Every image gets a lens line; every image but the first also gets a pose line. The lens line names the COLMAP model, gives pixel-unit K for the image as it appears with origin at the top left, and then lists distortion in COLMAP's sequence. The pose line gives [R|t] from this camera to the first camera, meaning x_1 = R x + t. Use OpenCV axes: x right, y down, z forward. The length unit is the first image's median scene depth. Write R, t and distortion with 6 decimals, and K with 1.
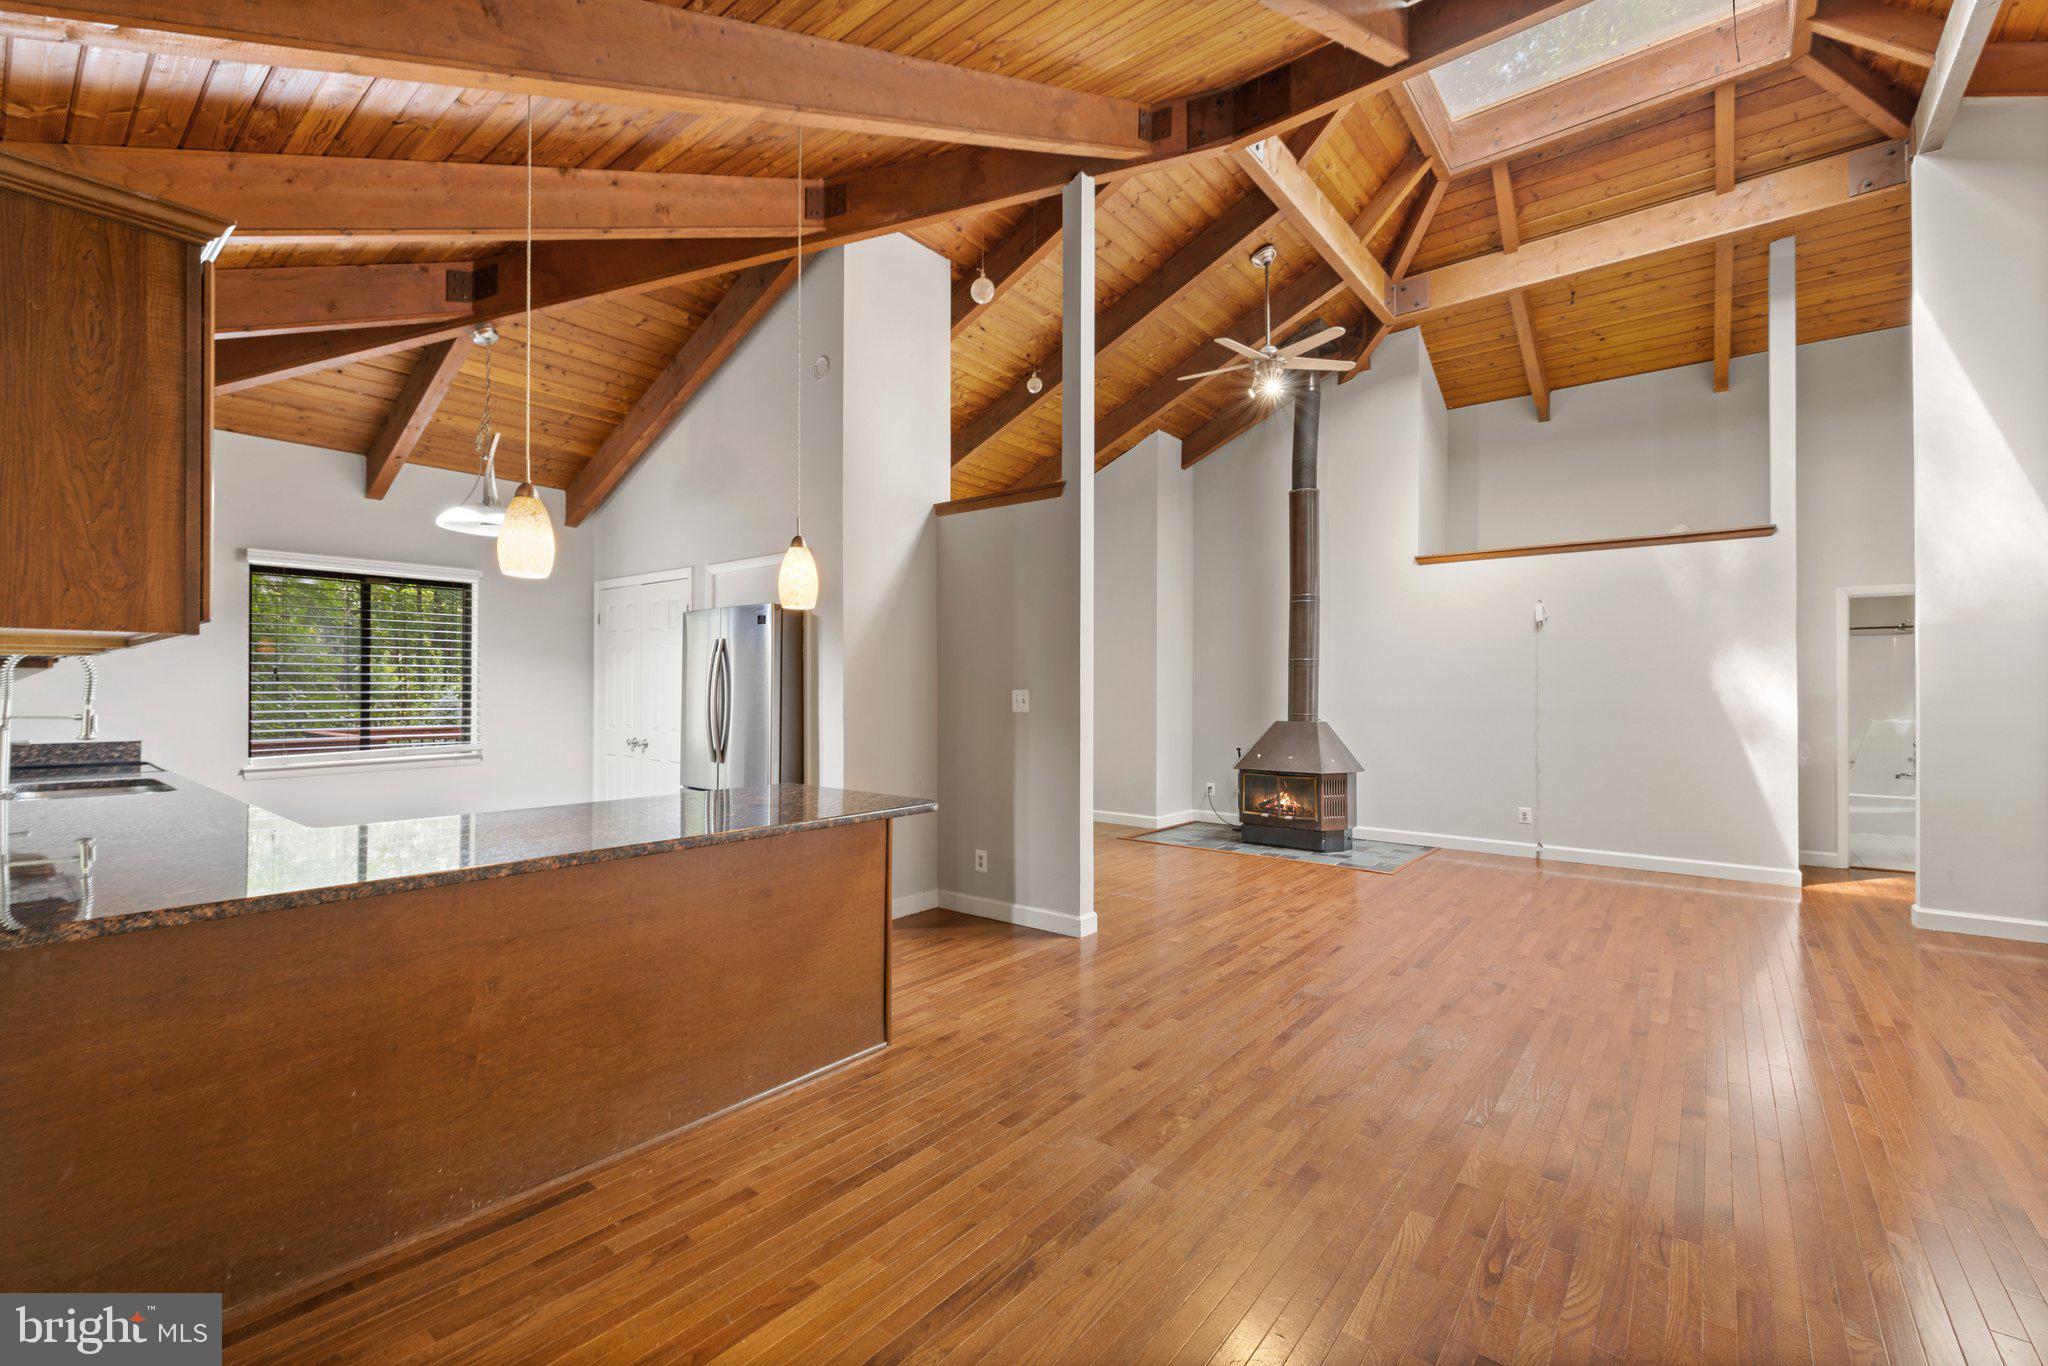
lens RADIAL K [[862.9, 0, 1003.3], [0, 862.9, 689.7], [0, 0, 1]] dist [0.000149, -0.000647]
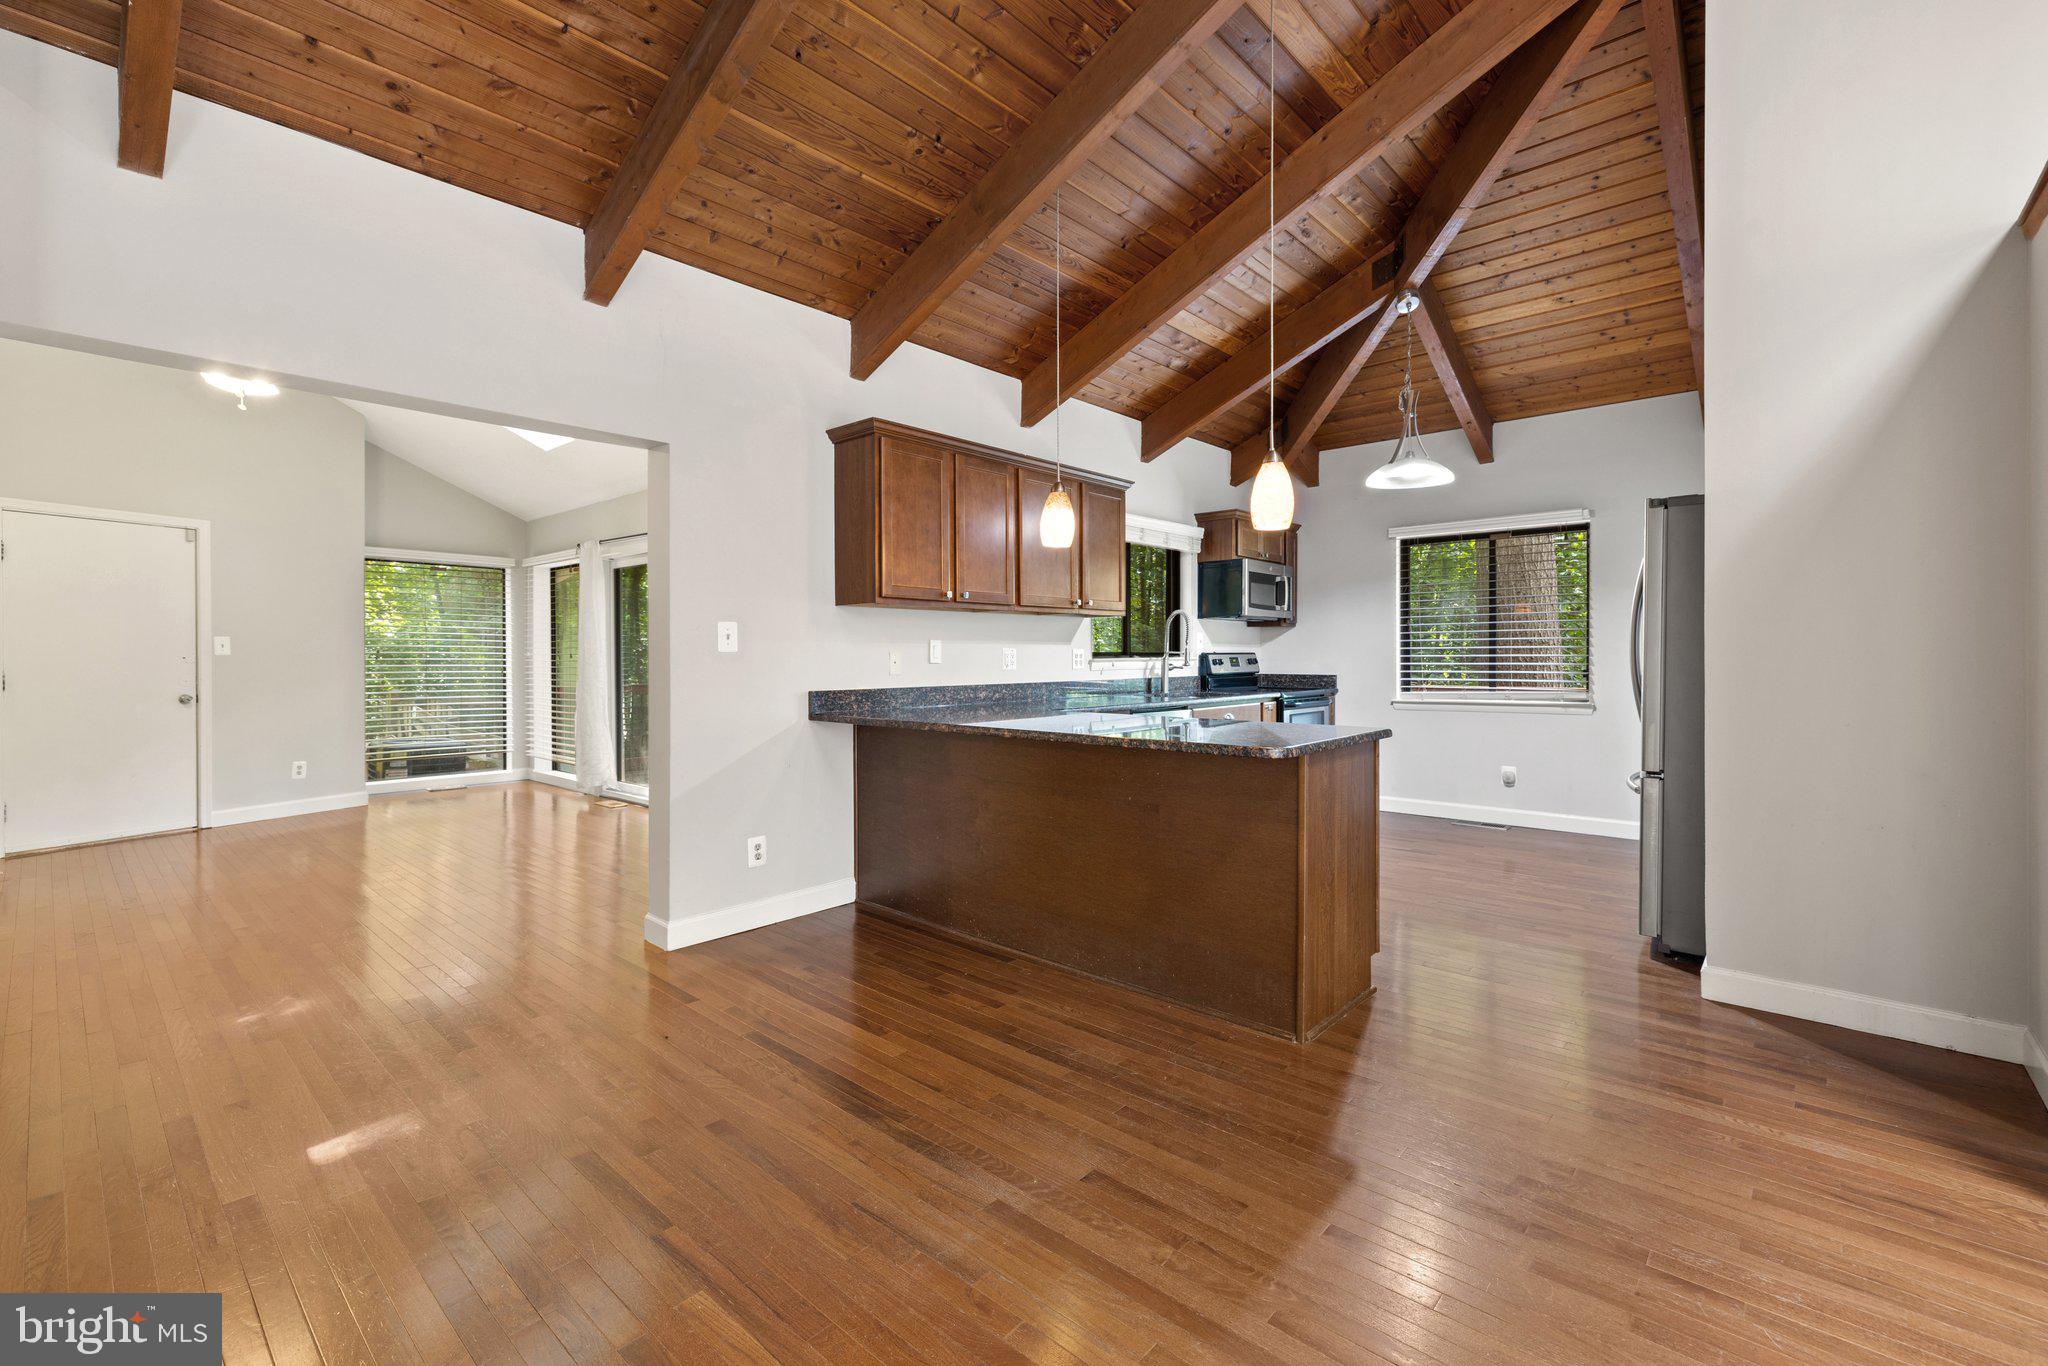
lens RADIAL K [[887.6, 0, 997.7], [0, 887.6, 657.2], [0, 0, 1]] dist [0.000409, -0.001054]
pose [[-0.059938, -0.001075, -0.998201, 0.469662], [0.002215, 0.999997, -0.001210, 0.028266], [0.998200, -0.002284, -0.059936, 0.490138]]
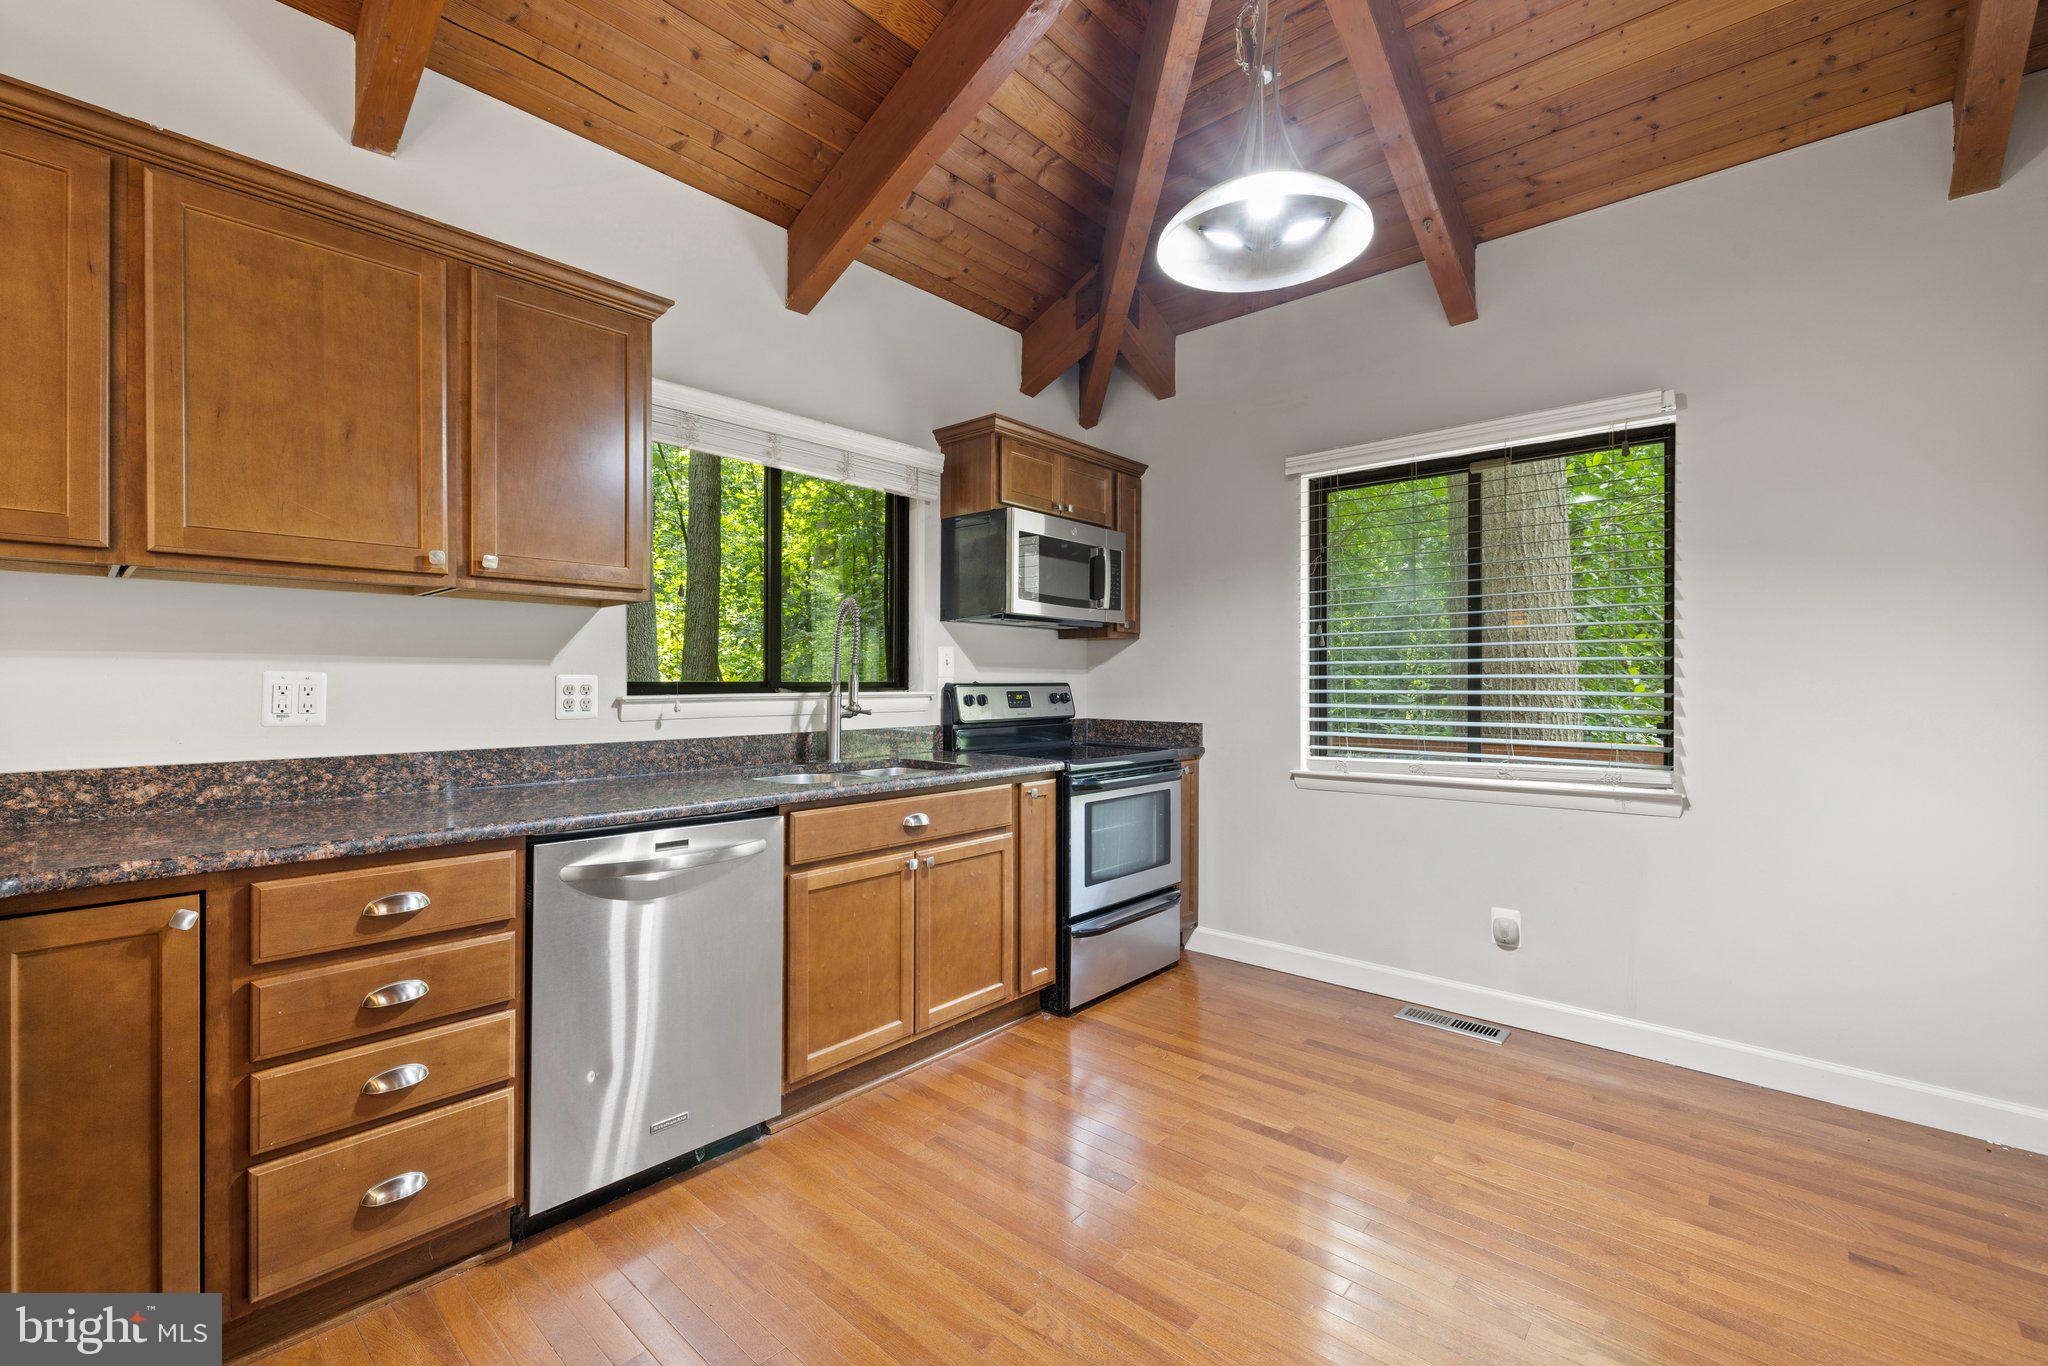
lens RADIAL K [[862.9, 0, 1001.0], [0, 862.9, 673.3], [0, 0, 1]] dist [0.000149, -0.000647]
pose [[-0.053236, -0.012223, -0.998507, -0.159611], [-0.004630, 0.999917, -0.011994, 0.020968], [0.998571, 0.003984, -0.053288, 0.792916]]
